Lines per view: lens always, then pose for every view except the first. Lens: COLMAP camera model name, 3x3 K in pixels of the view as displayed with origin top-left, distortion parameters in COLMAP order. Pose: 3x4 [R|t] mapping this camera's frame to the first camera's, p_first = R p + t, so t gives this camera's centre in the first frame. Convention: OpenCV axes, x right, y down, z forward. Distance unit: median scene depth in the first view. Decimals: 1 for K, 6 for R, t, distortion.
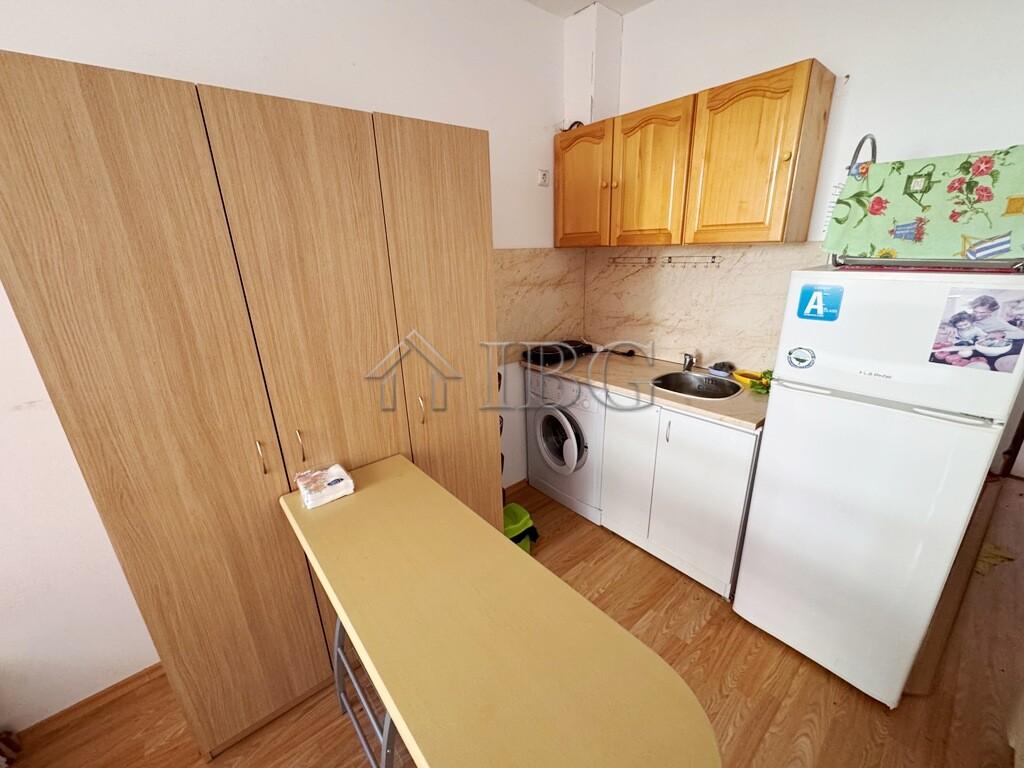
lens RADIAL K [[407.9, 0, 511.5], [0, 407.9, 383.0], [0, 0, 1]] dist [-0.001819, 0.000070]
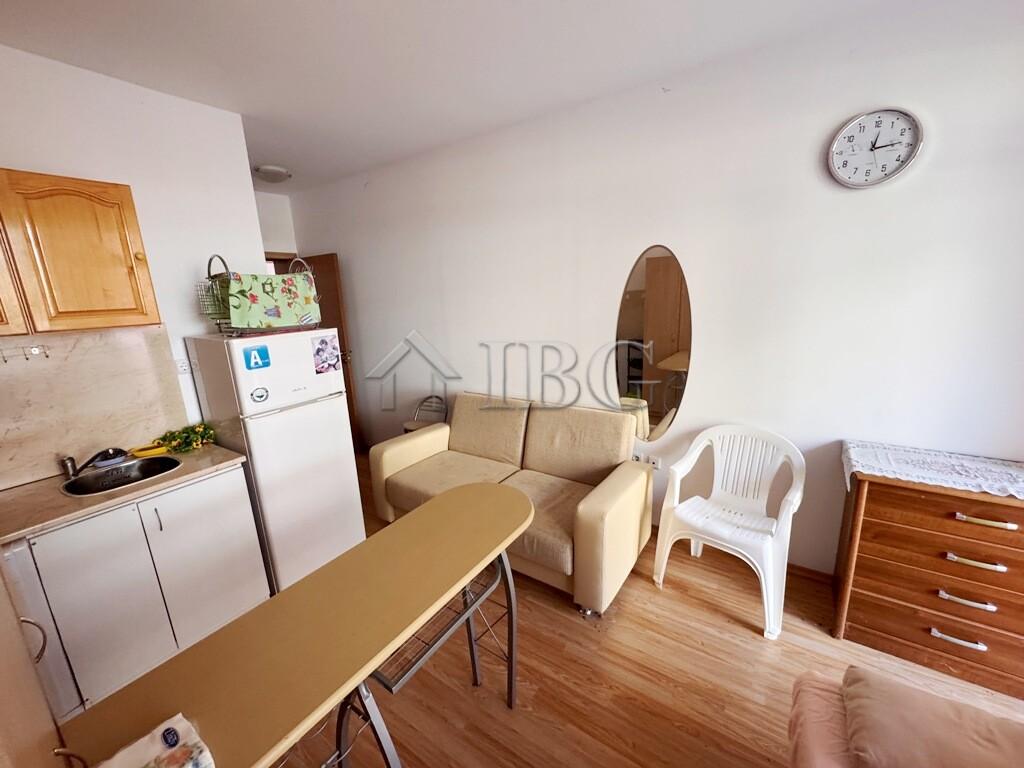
lens RADIAL K [[407.9, 0, 511.5], [0, 407.9, 383.0], [0, 0, 1]] dist [-0.001819, 0.000070]
pose [[-0.269229, -0.173552, 0.947310, -0.678075], [0.357935, 0.895140, 0.265720, -0.122836], [-0.894091, 0.410615, -0.178877, 0.320726]]
